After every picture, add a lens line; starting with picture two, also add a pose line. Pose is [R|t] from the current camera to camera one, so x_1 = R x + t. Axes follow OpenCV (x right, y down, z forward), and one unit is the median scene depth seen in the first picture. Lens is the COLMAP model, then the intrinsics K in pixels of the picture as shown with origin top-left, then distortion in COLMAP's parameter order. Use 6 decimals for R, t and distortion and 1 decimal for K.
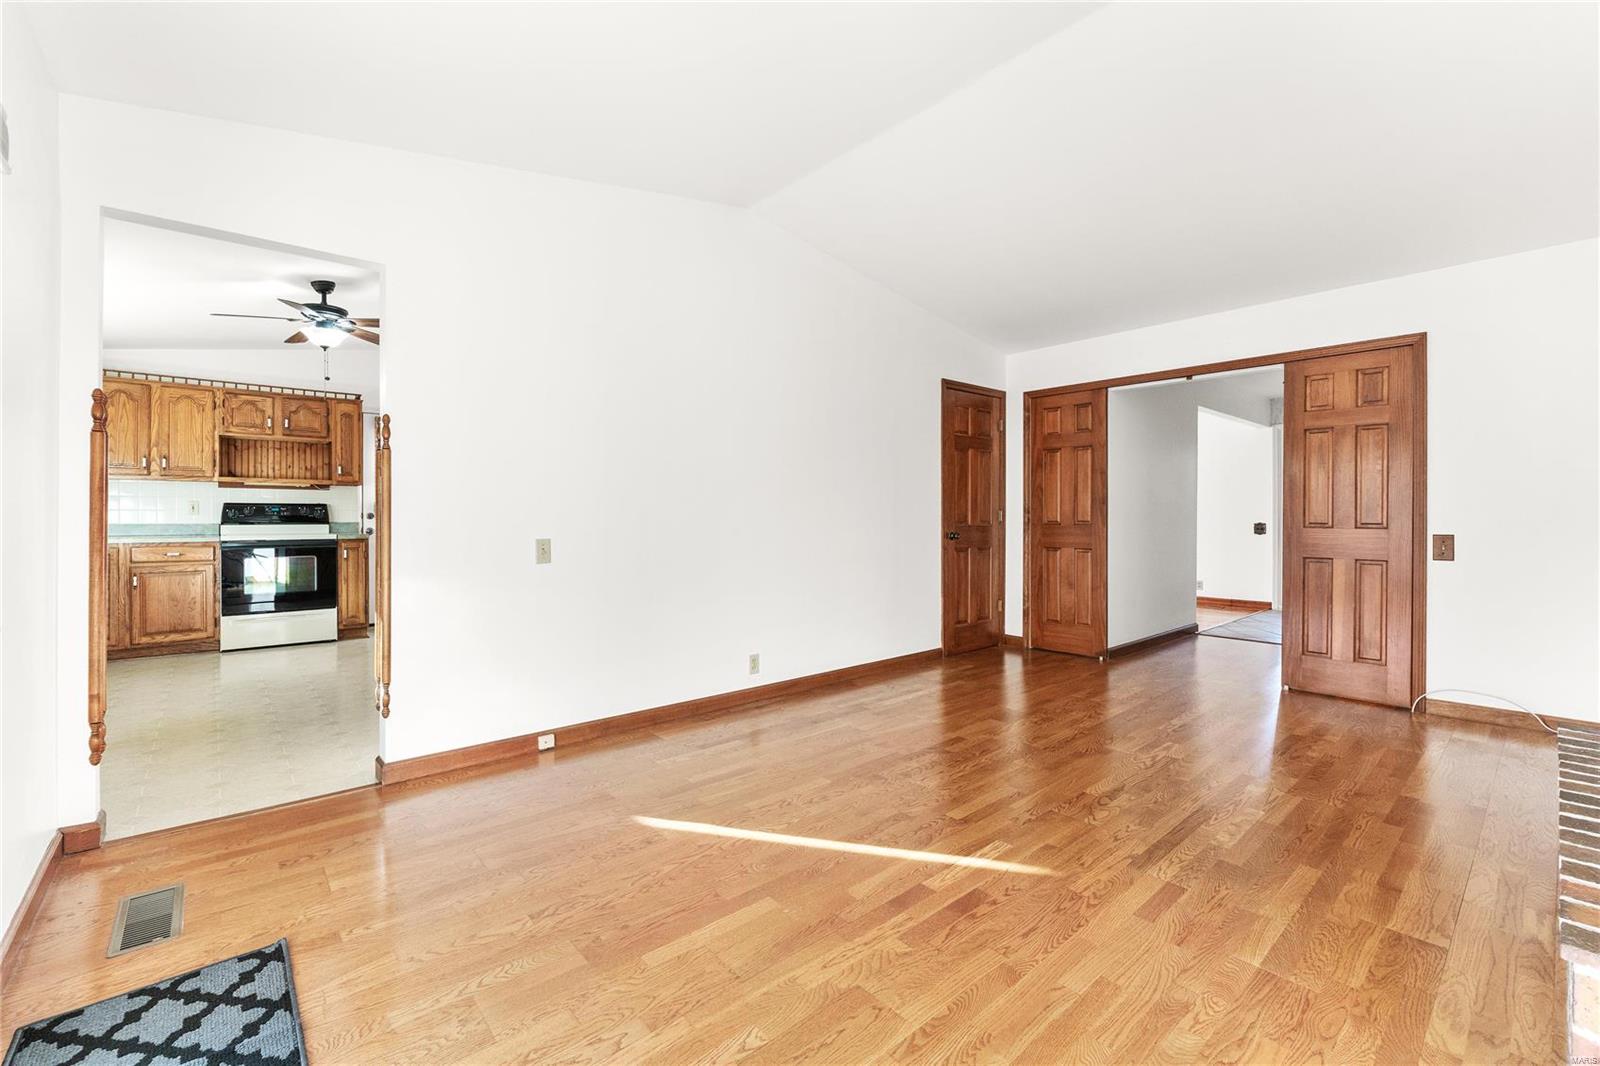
lens RADIAL K [[675.4, 0, 806.2], [0, 675.4, 518.1], [0, 0, 1]] dist [-0.007957, 0.000011]
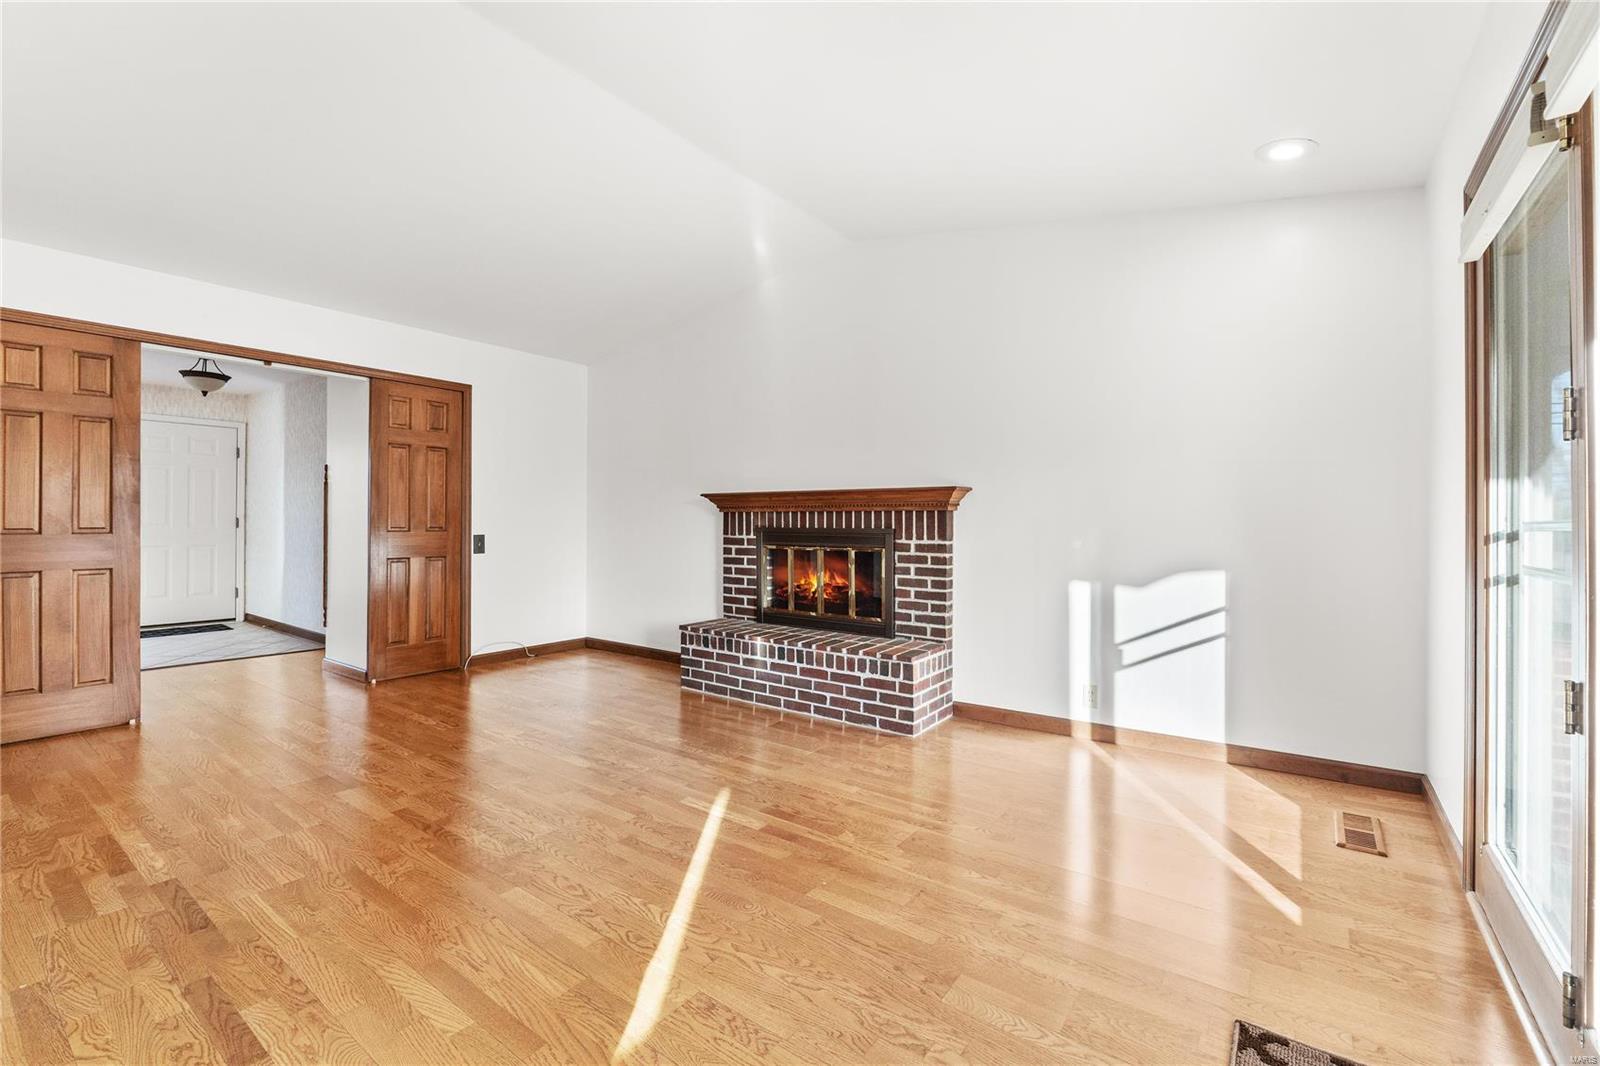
lens RADIAL K [[675.4, 0, 806.2], [0, 675.4, 518.1], [0, 0, 1]] dist [-0.007957, 0.000011]
pose [[-0.212841, 0.003344, 0.977081, -0.878492], [0.001333, 0.999994, -0.003132, -0.006238], [-0.977086, 0.000636, -0.212844, 1.009942]]
